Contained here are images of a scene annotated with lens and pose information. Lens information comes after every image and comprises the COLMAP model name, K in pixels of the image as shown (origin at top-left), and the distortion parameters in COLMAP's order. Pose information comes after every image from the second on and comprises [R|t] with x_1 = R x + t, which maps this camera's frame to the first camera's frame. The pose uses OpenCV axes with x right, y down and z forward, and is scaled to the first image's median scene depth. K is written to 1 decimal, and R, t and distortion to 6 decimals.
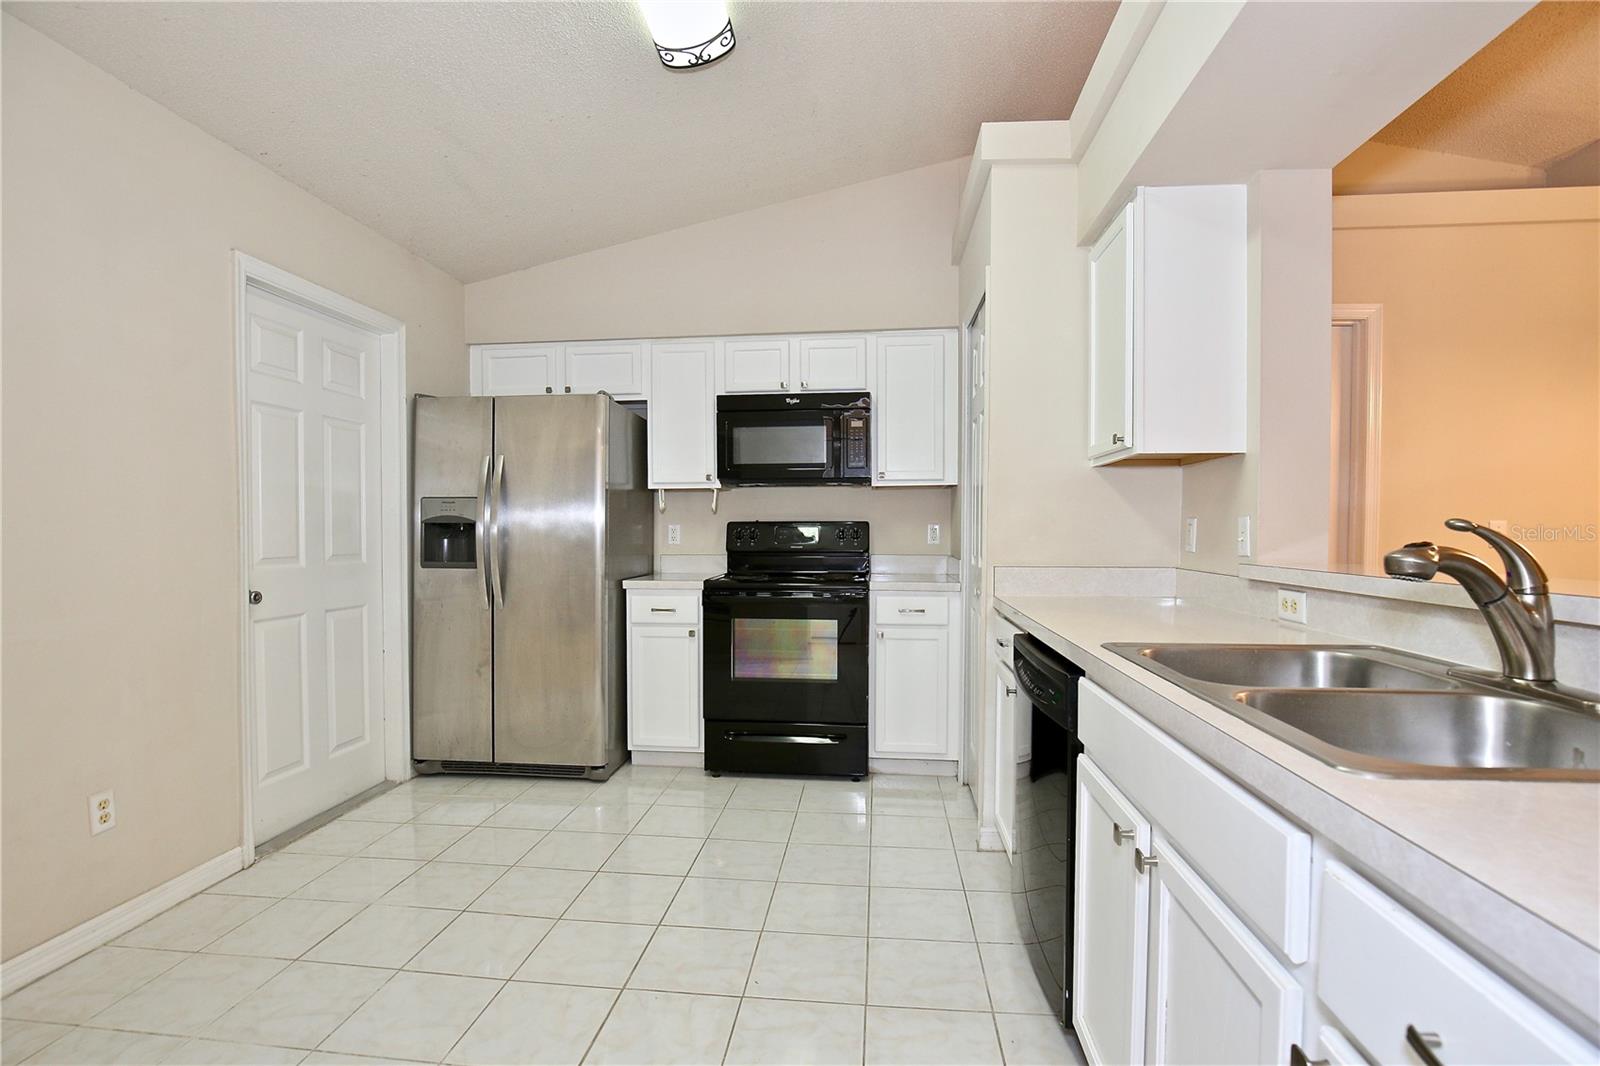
lens RADIAL K [[733.7, 0, 800.9], [0, 733.7, 539.0], [0, 0, 1]] dist [-0.025172, 0.001153]
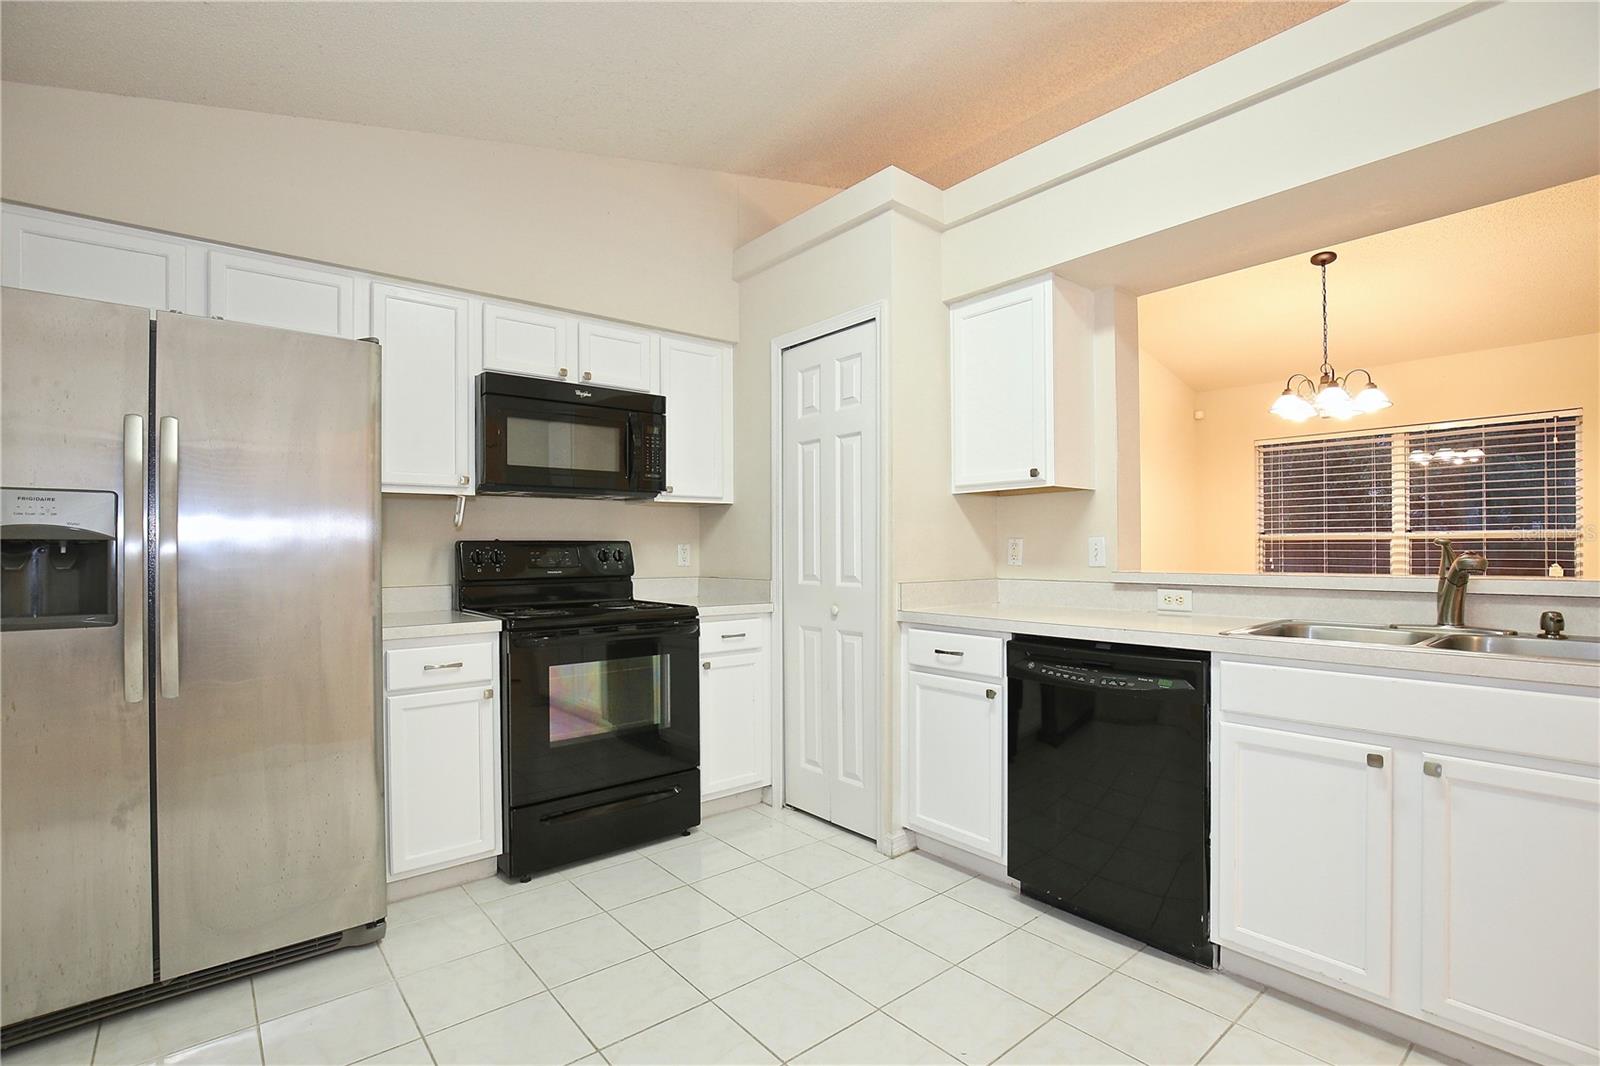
lens RADIAL K [[733.7, 0, 799.1], [0, 733.7, 542.5], [0, 0, 1]] dist [-0.025172, 0.001153]
pose [[0.702437, 0.003570, 0.711737, -0.442371], [0.016160, 0.999650, -0.020962, -0.000868], [-0.711563, 0.026226, 0.702133, 0.266966]]
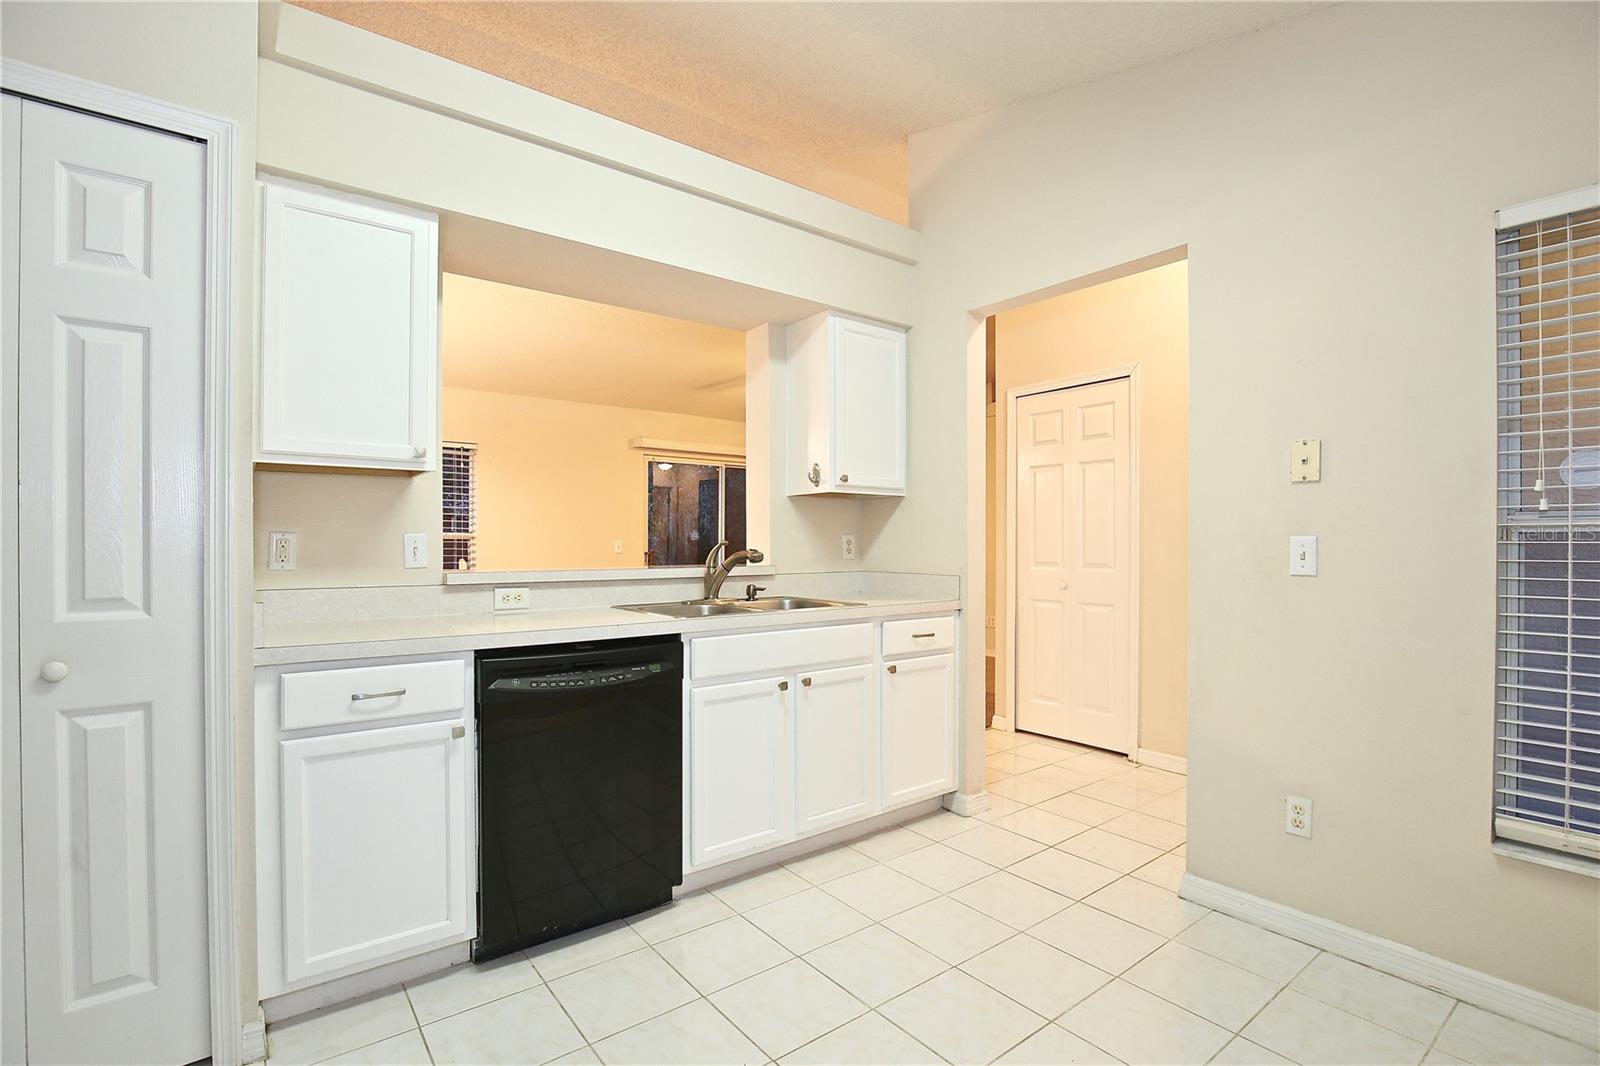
lens RADIAL K [[733.7, 0, 810.3], [0, 733.7, 539.1], [0, 0, 1]] dist [-0.025172, 0.001153]
pose [[-0.685774, 0.005232, 0.727796, -0.394832], [0.011246, 0.999931, 0.003408, -0.011370], [-0.727727, 0.010522, -0.685786, 0.815652]]
